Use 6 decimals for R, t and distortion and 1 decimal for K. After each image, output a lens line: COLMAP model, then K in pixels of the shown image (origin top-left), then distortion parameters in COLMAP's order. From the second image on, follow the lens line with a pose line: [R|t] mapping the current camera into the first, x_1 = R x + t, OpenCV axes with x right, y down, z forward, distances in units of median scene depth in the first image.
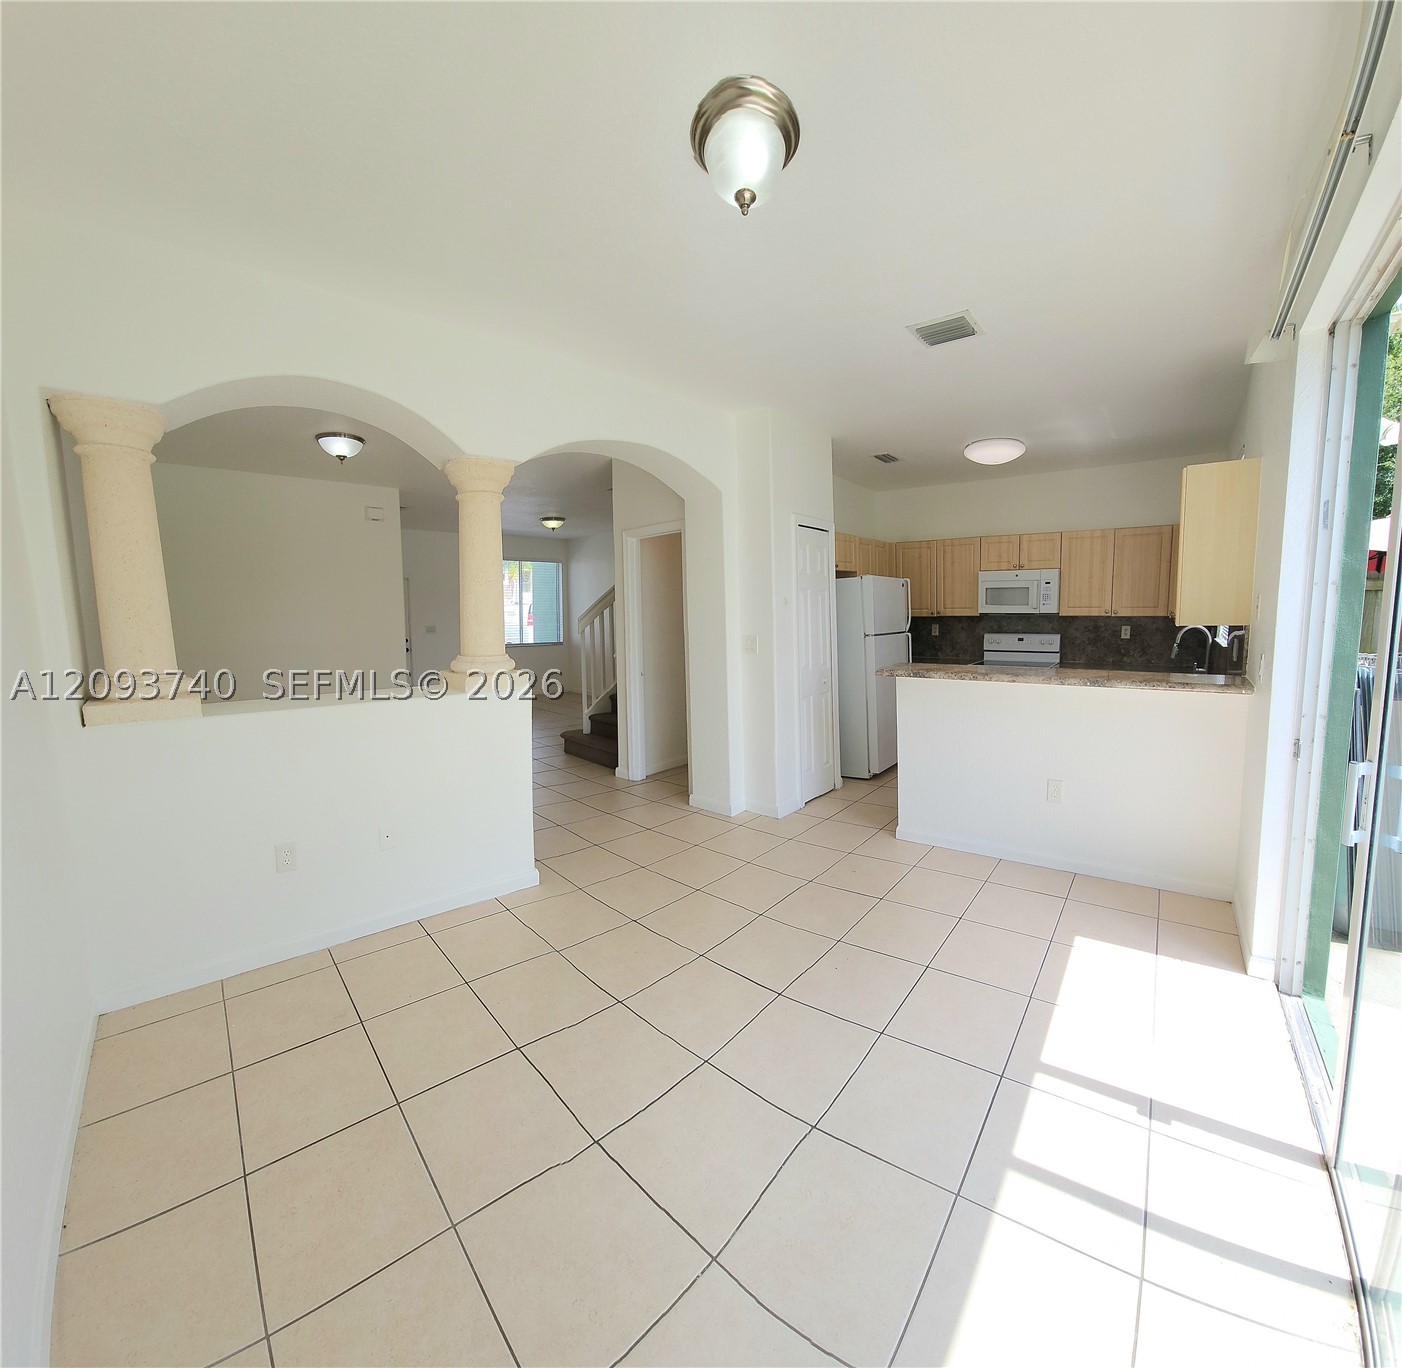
lens RADIAL K [[587.2, 0, 882.2], [0, 587.2, 691.3], [0, 0, 1]] dist [-0.001810, 0.000026]
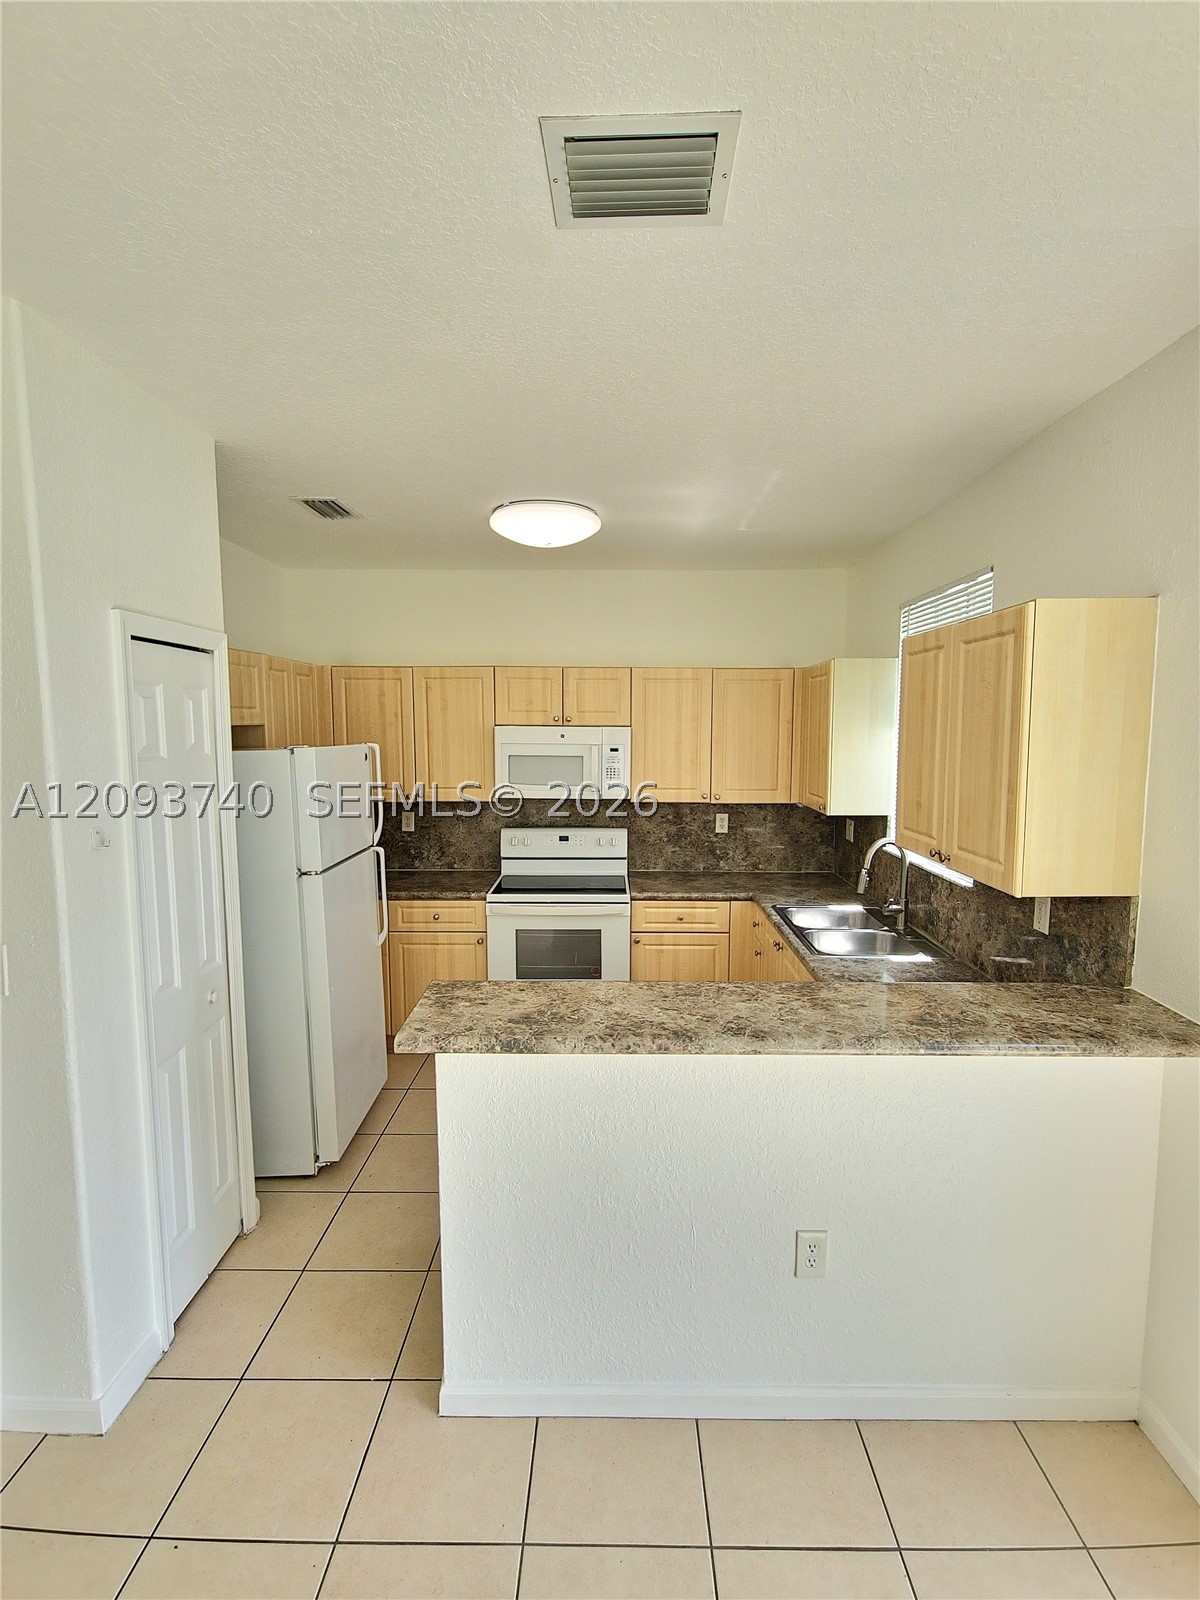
lens RADIAL K [[751.7, 0, 610.9], [0, 751.7, 796.7], [0, 0, 1]] dist [0.004449, -0.000589]
pose [[0.897934, -0.030207, 0.439093, -0.060151], [0.051575, 0.997990, -0.036815, -0.105861], [-0.437099, 0.055704, 0.897687, 0.304233]]
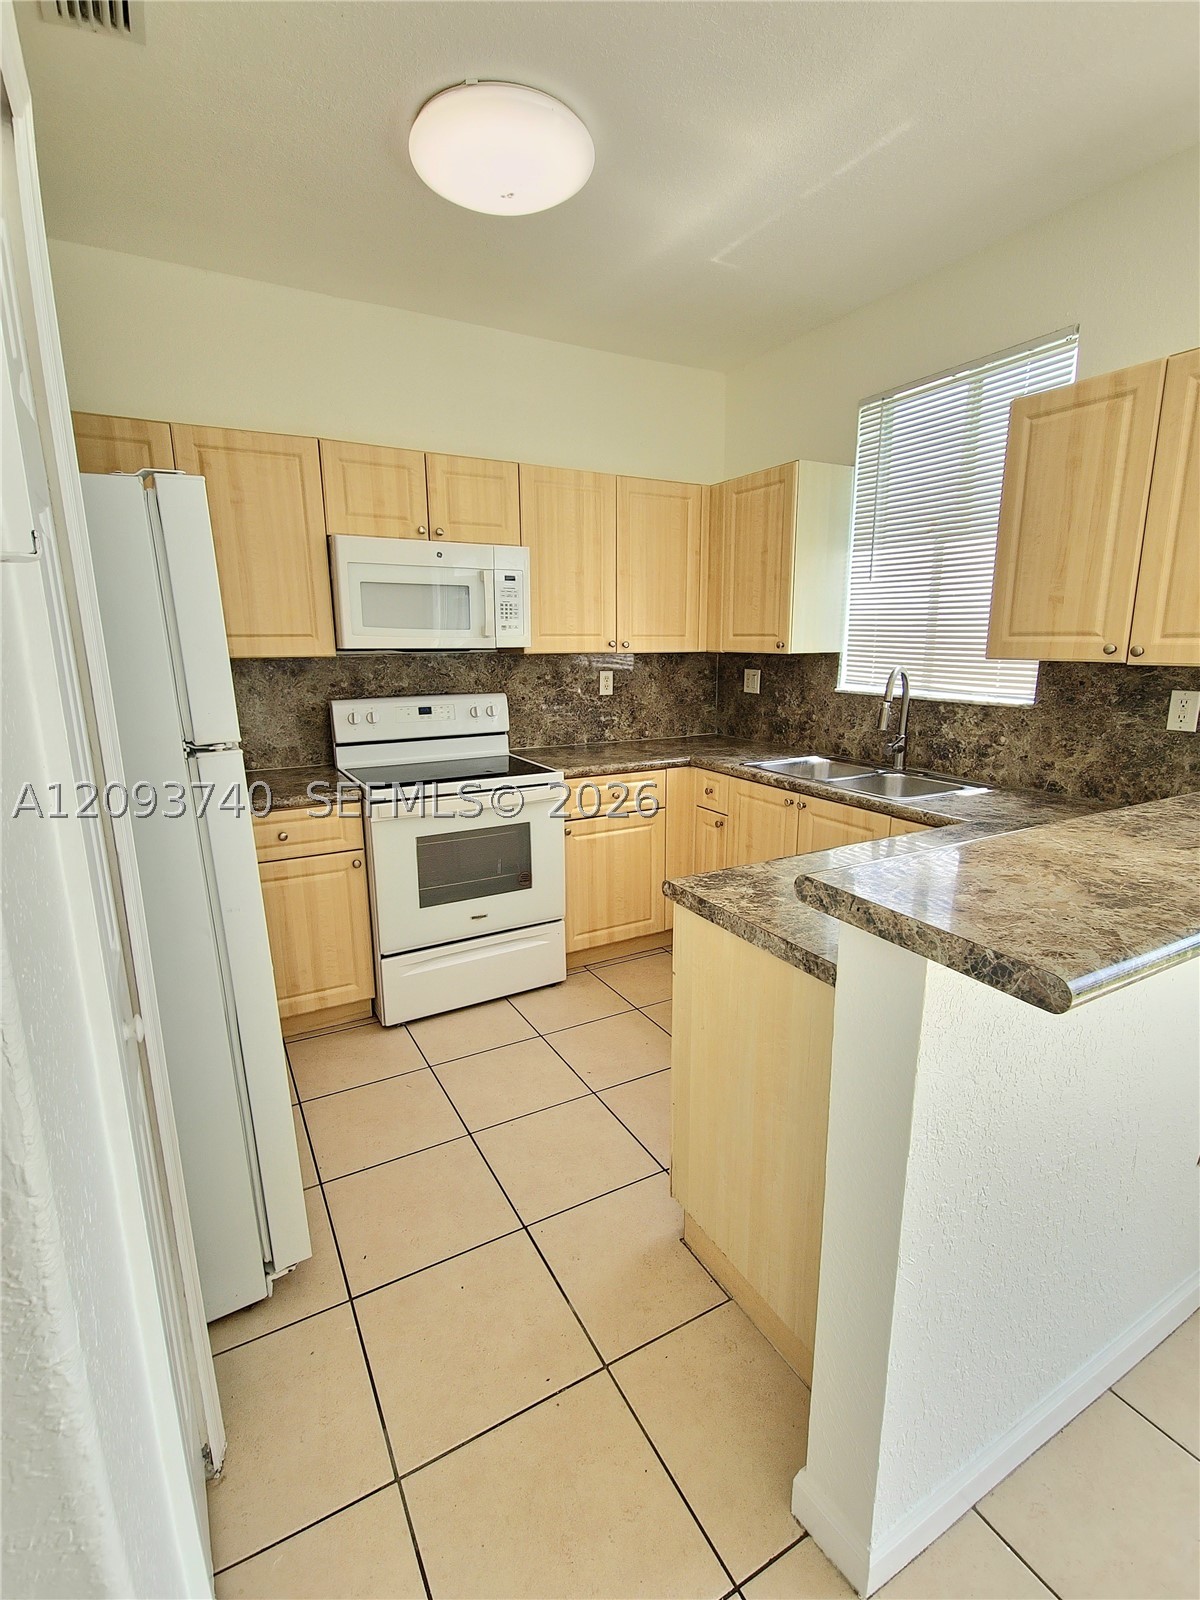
lens RADIAL K [[751.7, 0, 604.8], [0, 751.7, 798.6], [0, 0, 1]] dist [0.004449, -0.000589]
pose [[0.559376, -0.167463, 0.811822, -0.157286], [0.116314, 0.985548, 0.123154, -0.081532], [-0.820713, 0.025537, 0.570770, 0.613979]]
